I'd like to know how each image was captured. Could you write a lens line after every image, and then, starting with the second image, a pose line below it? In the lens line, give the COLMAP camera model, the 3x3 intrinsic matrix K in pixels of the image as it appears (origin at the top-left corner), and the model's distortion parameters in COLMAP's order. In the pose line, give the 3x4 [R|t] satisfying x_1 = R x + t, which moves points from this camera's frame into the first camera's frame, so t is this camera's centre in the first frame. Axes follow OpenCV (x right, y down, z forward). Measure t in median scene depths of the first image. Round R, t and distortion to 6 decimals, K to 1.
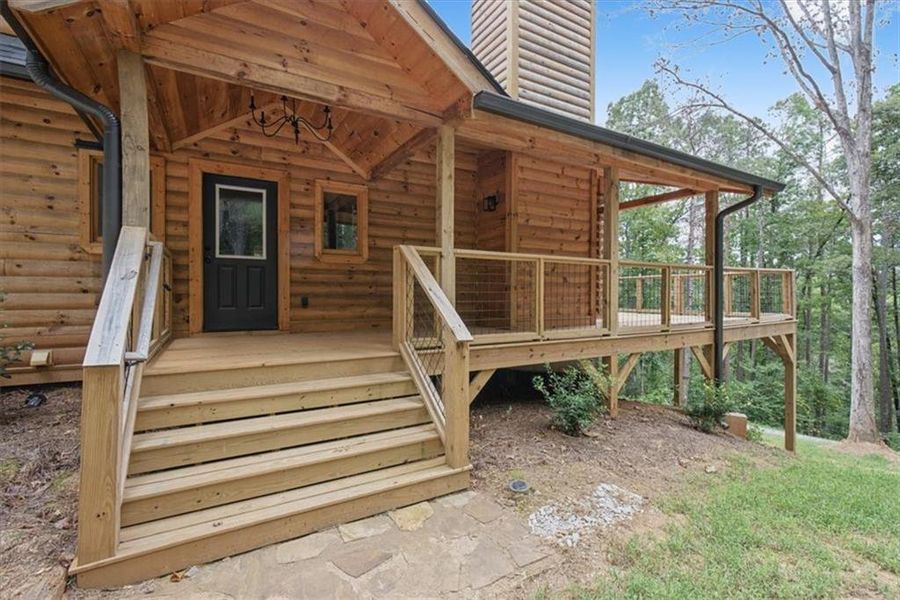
lens RADIAL K [[407.1, 0, 450.8], [0, 407.1, 294.6], [0, 0, 1]] dist [-0.007022, 0.002883]
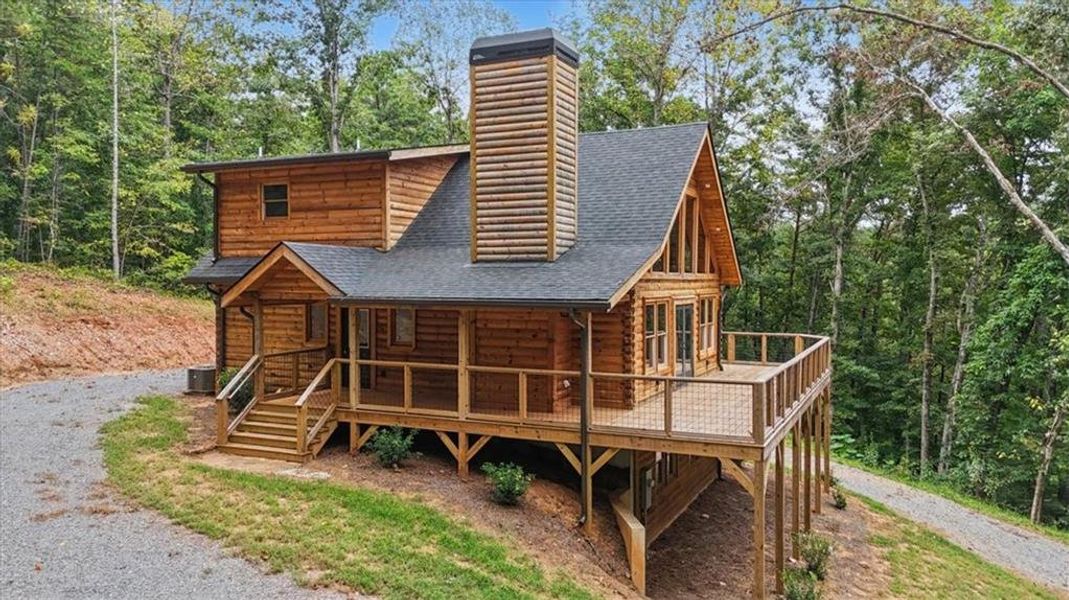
lens RADIAL K [[800.0, 0, 535.1], [0, 800.0, 297.3], [0, 0, 1]] dist [0.000821, 0.000021]
pose [[0.562696, 0.019361, -0.826437, 2.378255], [-0.003352, 0.999771, 0.021140, -0.321885], [0.826657, -0.009126, 0.562632, -0.309718]]
